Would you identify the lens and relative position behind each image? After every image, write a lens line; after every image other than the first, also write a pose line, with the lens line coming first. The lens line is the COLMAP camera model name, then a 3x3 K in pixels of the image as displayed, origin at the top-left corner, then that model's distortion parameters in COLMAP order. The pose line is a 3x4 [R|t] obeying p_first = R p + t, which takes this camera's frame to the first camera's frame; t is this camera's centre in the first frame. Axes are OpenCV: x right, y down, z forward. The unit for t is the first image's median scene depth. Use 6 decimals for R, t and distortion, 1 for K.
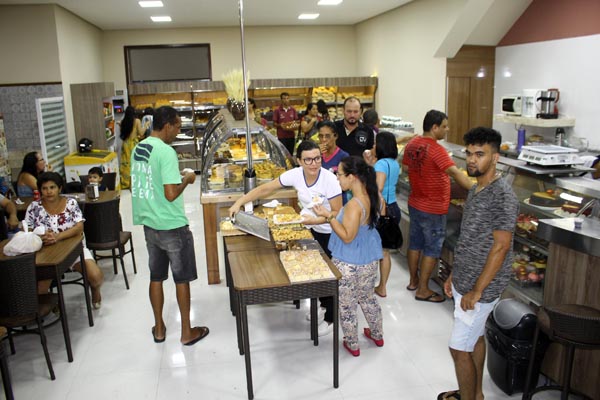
lens RADIAL K [[500.4, 0, 295.4], [0, 500.4, 194.1], [0, 0, 1]] dist [-0.162130, 0.137202]
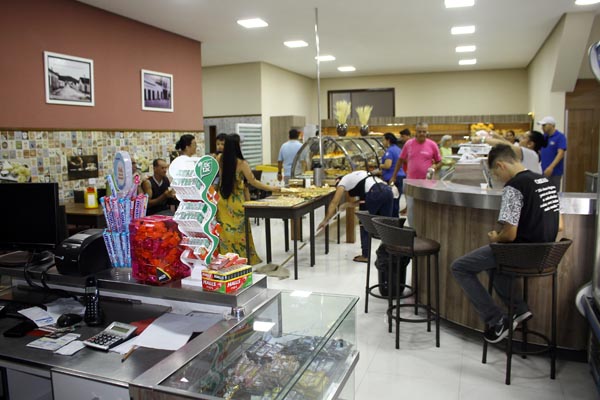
lens RADIAL K [[498.7, 0, 292.5], [0, 498.7, 193.2], [0, 0, 1]] dist [-0.160853, 0.133912]
pose [[0.858097, 0.066479, -0.509166, 0.349471], [-0.116707, 0.990883, -0.067313, 0.085214], [0.500049, 0.117184, 0.858032, -0.184399]]
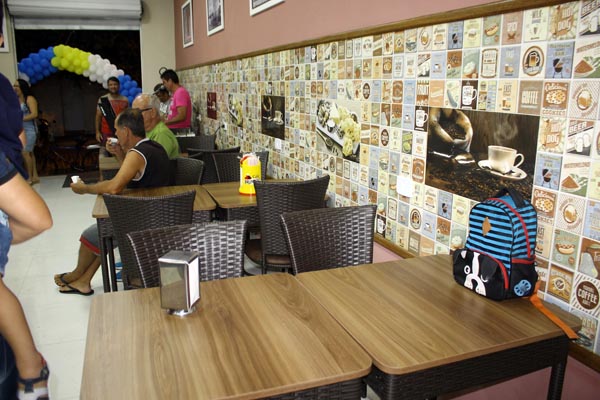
lens RADIAL K [[488.2, 0, 299.7], [0, 488.2, 225.2], [0, 0, 1]] dist [-0.175323, 0.119381]
pose [[-0.979691, 0.053176, -0.193332, -0.275220], [-0.045124, 0.880991, 0.470977, -0.094538], [0.195368, 0.470136, -0.860699, 0.759598]]
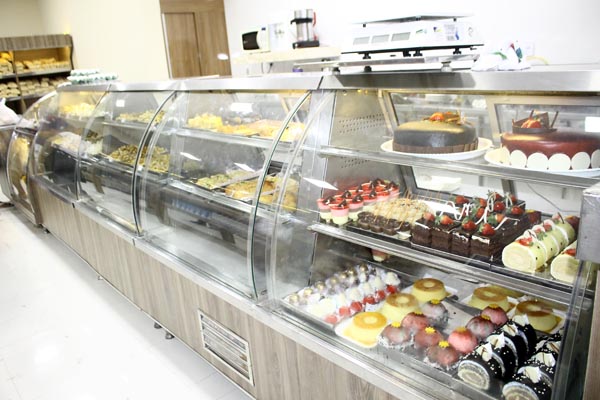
lens RADIAL K [[500.4, 0, 295.4], [0, 500.4, 194.1], [0, 0, 1]] dist [-0.162130, 0.137202]
pose [[0.859964, -0.183718, 0.476140, 0.093215], [0.171868, 0.982717, 0.068765, 0.004459], [-0.480544, 0.022698, 0.876677, 0.298022]]
